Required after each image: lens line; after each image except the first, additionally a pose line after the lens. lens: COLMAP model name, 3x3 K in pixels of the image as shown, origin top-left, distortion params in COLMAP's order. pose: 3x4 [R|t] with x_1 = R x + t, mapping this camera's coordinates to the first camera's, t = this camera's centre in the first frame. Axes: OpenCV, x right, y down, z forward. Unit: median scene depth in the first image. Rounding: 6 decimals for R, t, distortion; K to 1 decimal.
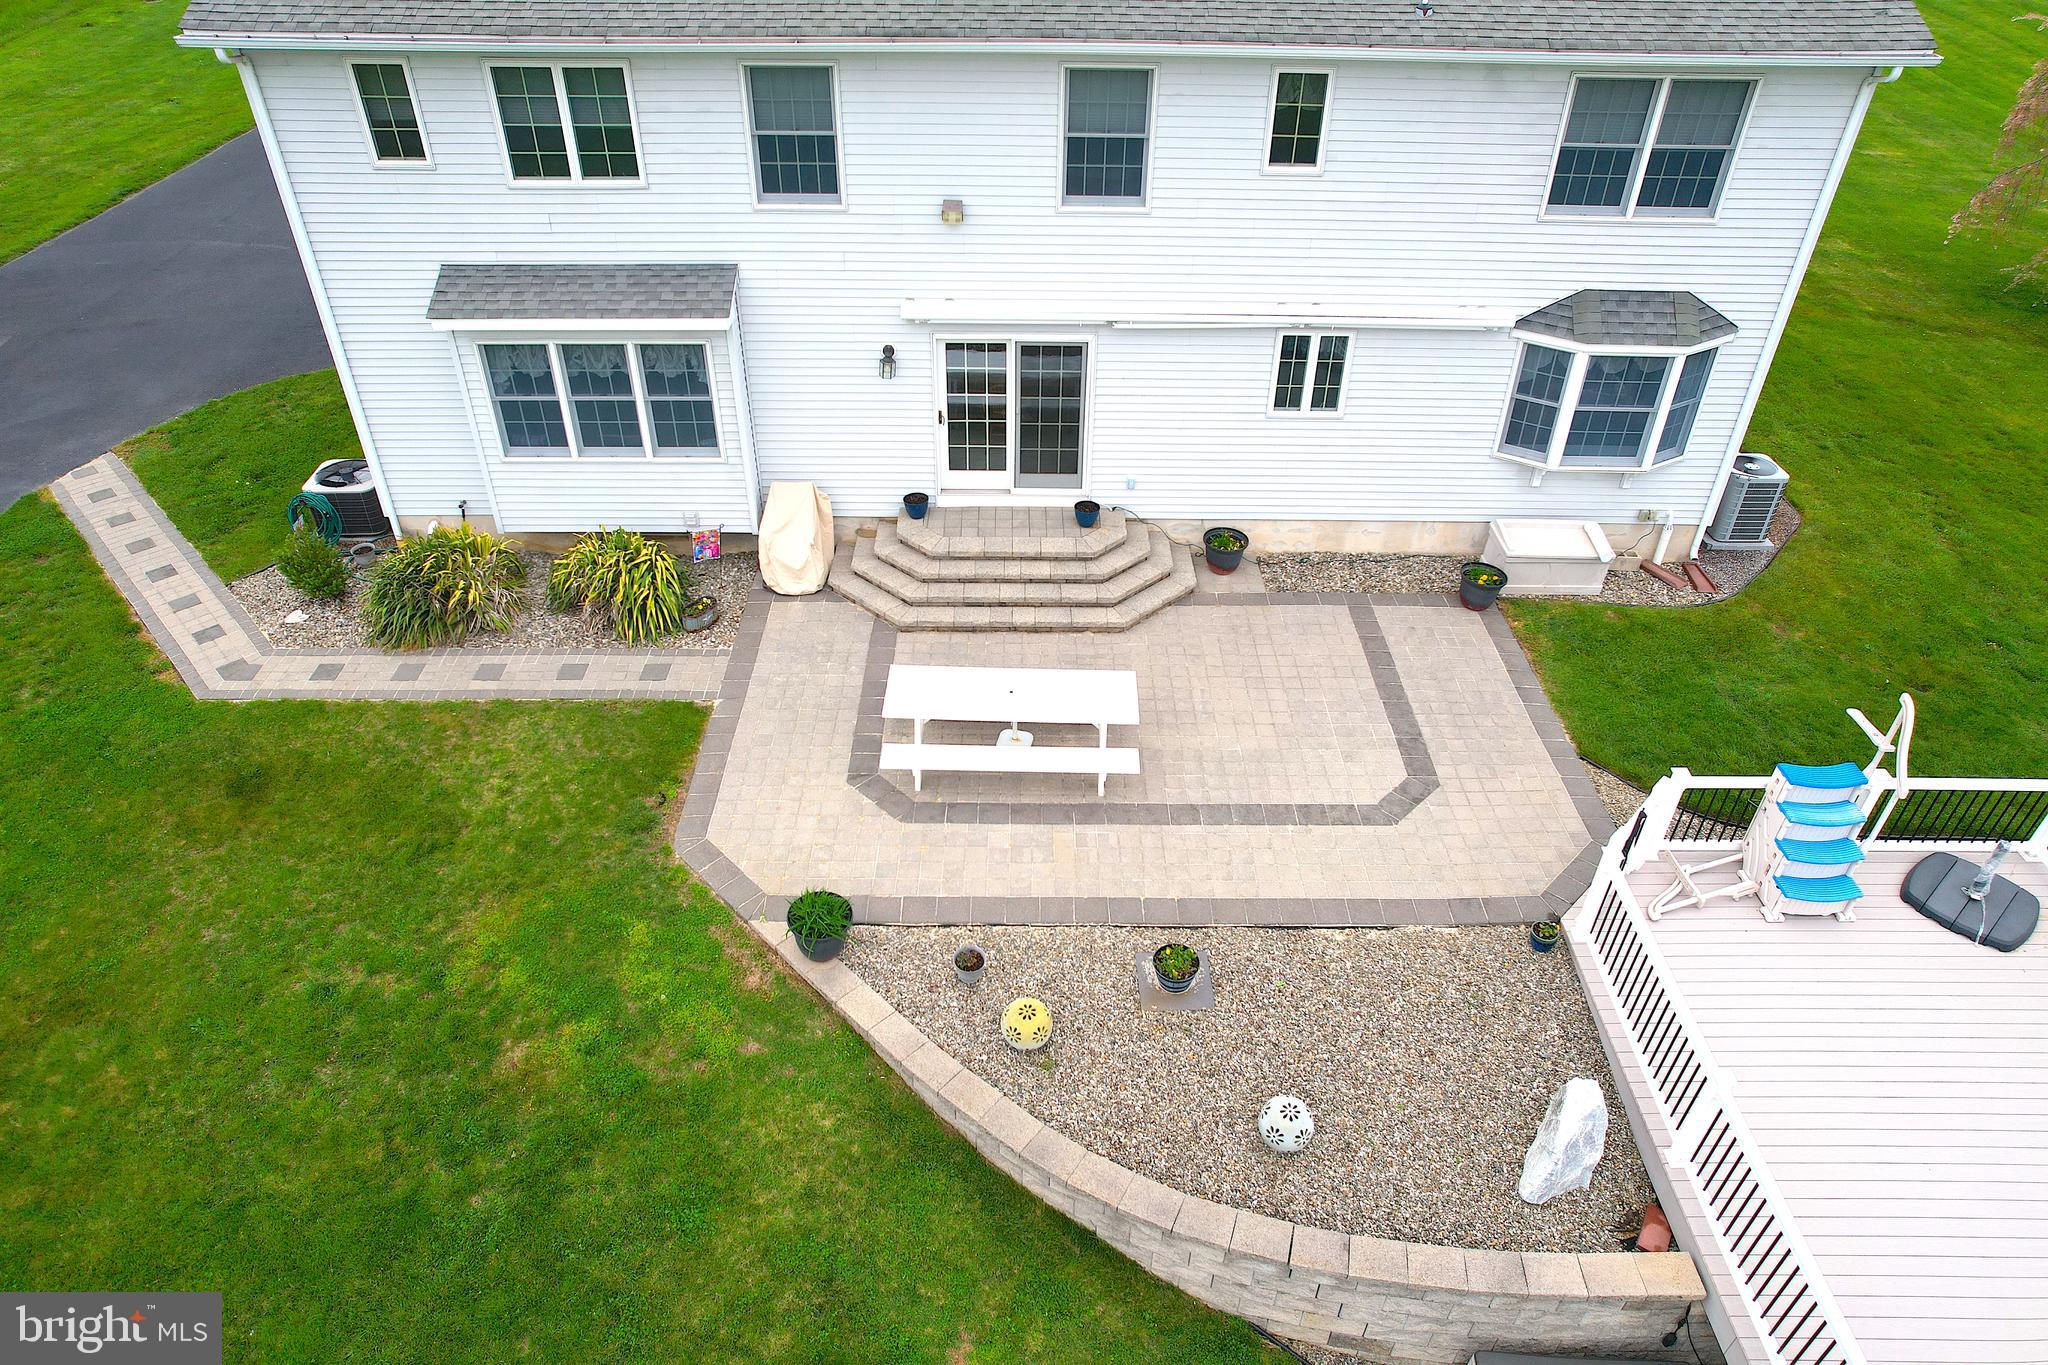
lens RADIAL K [[1309.9, 0, 1028.5], [0, 1309.9, 698.9], [0, 0, 1]] dist [-0.071693, 0.064733]
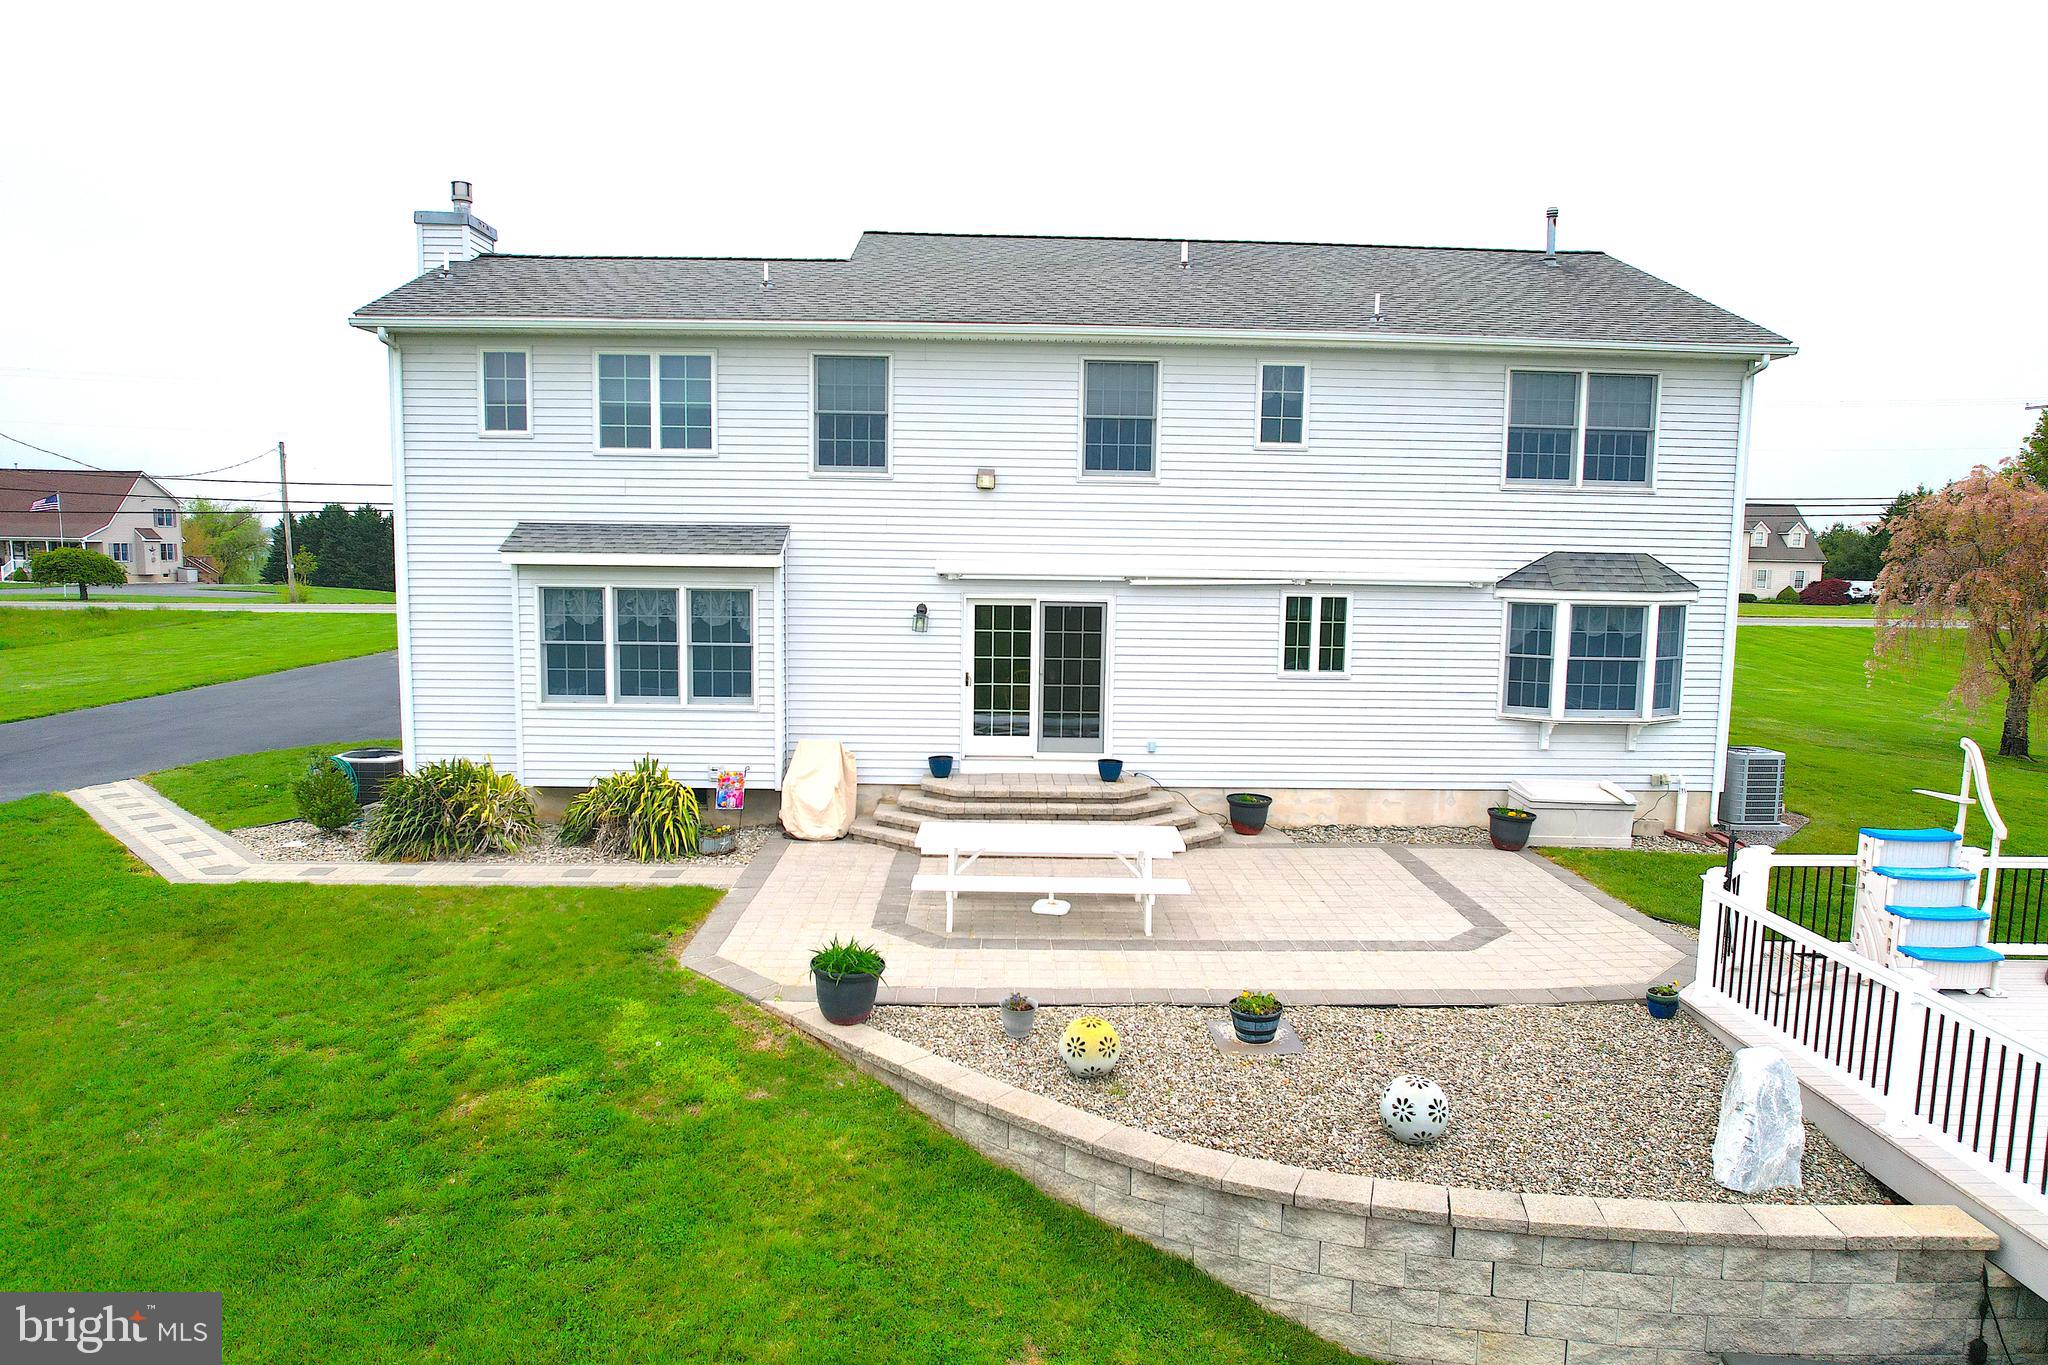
lens RADIAL K [[1309.9, 0, 1028.5], [0, 1309.9, 698.9], [0, 0, 1]] dist [-0.071693, 0.064733]
pose [[0.999790, 0.000265, 0.020504, -0.043641], [0.010175, 0.861713, -0.507294, 0.359729], [-0.017803, 0.507396, 0.861529, 0.114666]]
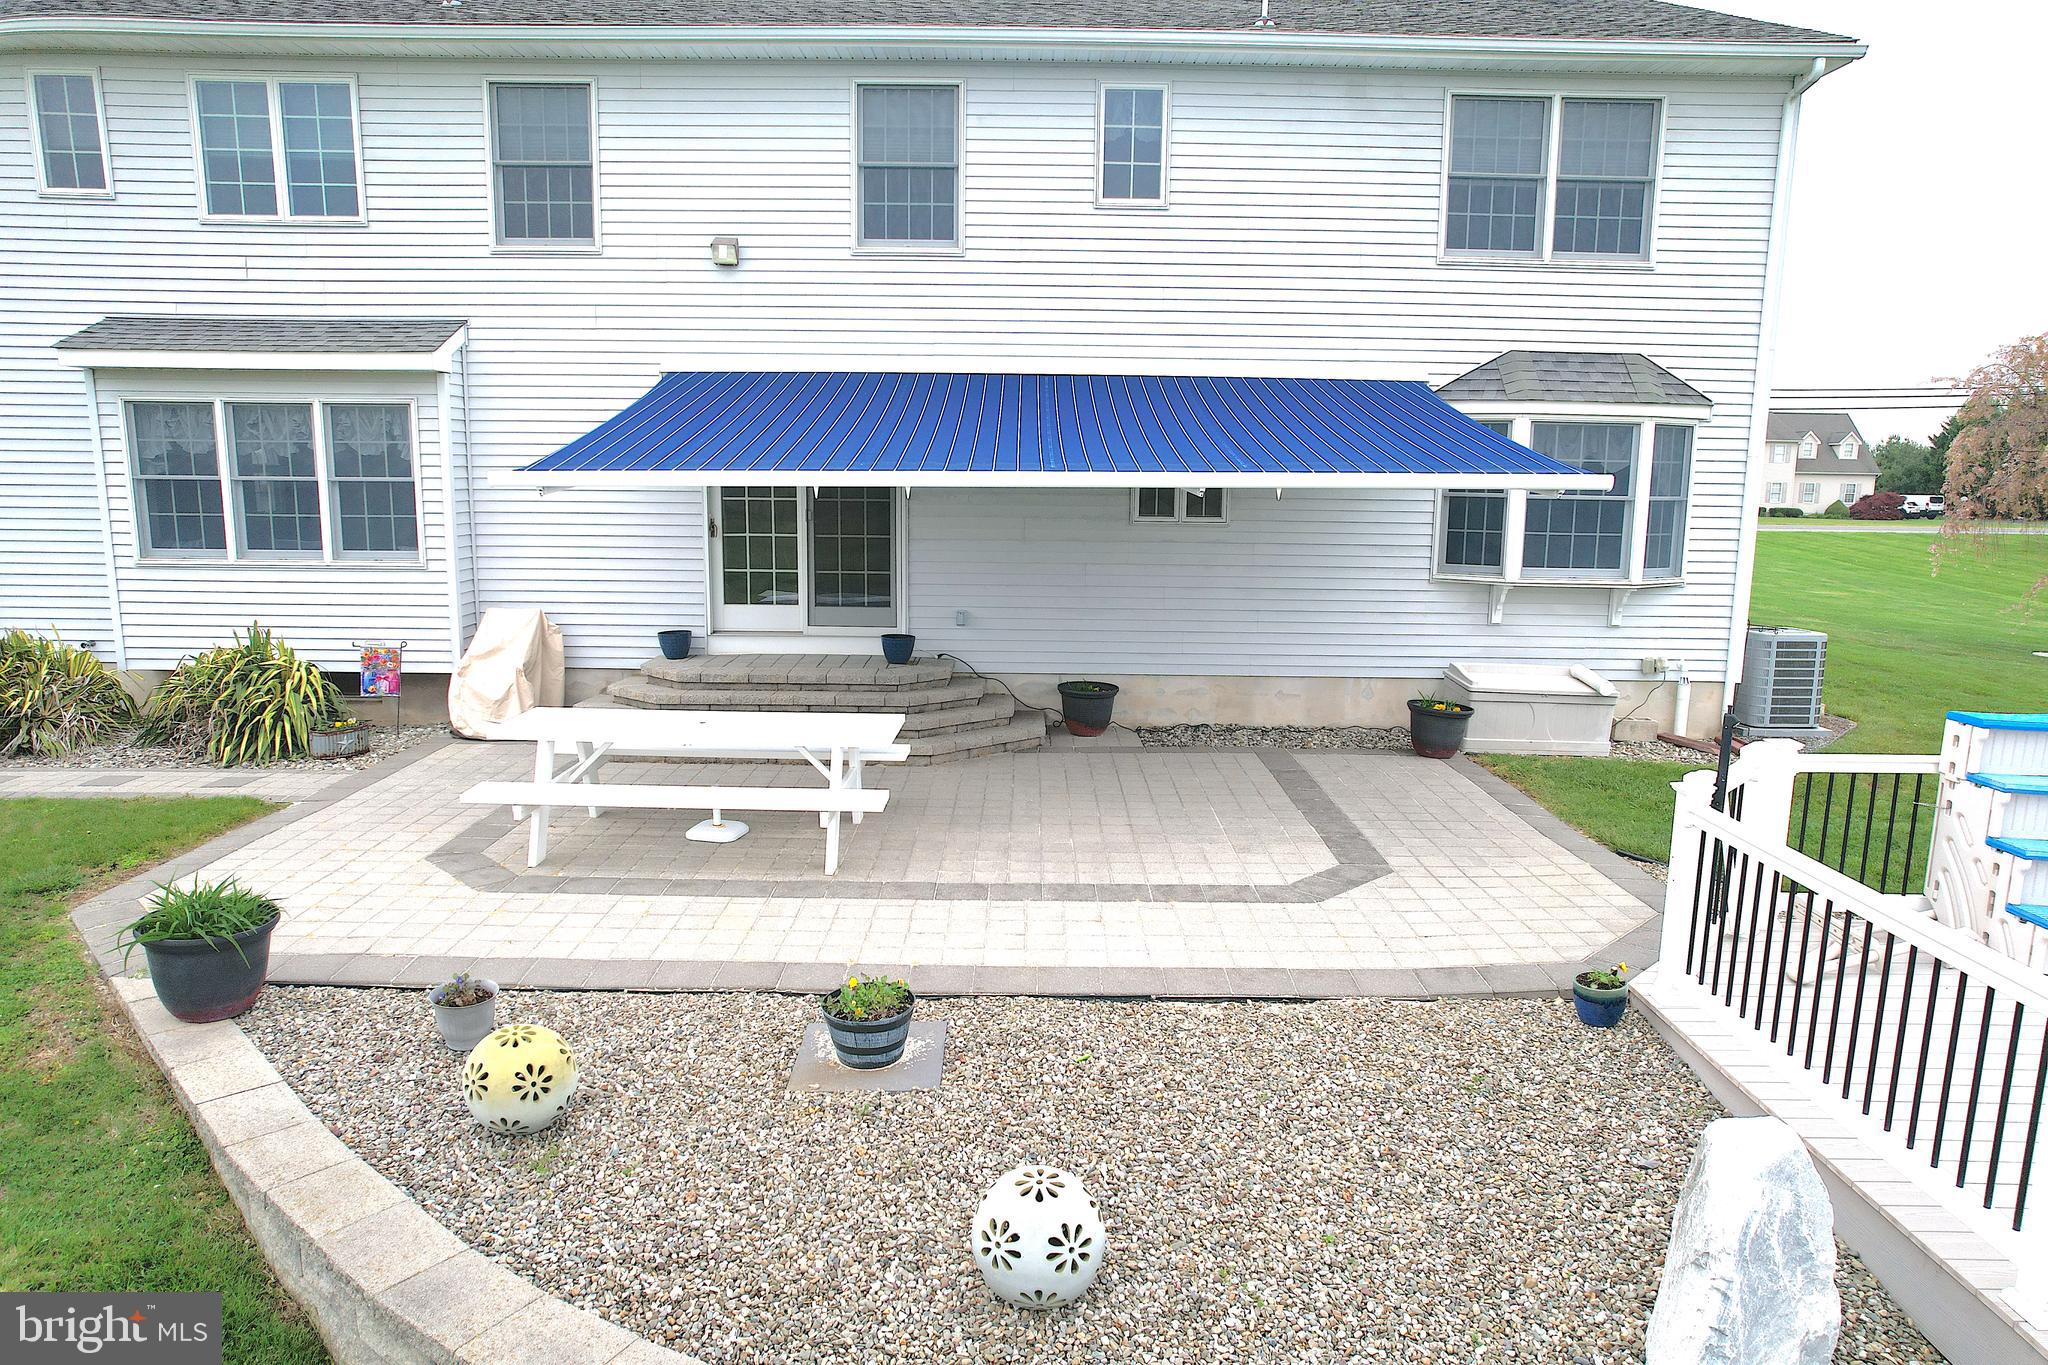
lens RADIAL K [[1309.9, 0, 1028.5], [0, 1309.9, 698.9], [0, 0, 1]] dist [-0.071693, 0.064733]
pose [[0.999986, 0.000945, -0.005129, 0.137116], [-0.003196, 0.888208, -0.459431, 0.253722], [0.004122, 0.459441, 0.888199, 0.388424]]
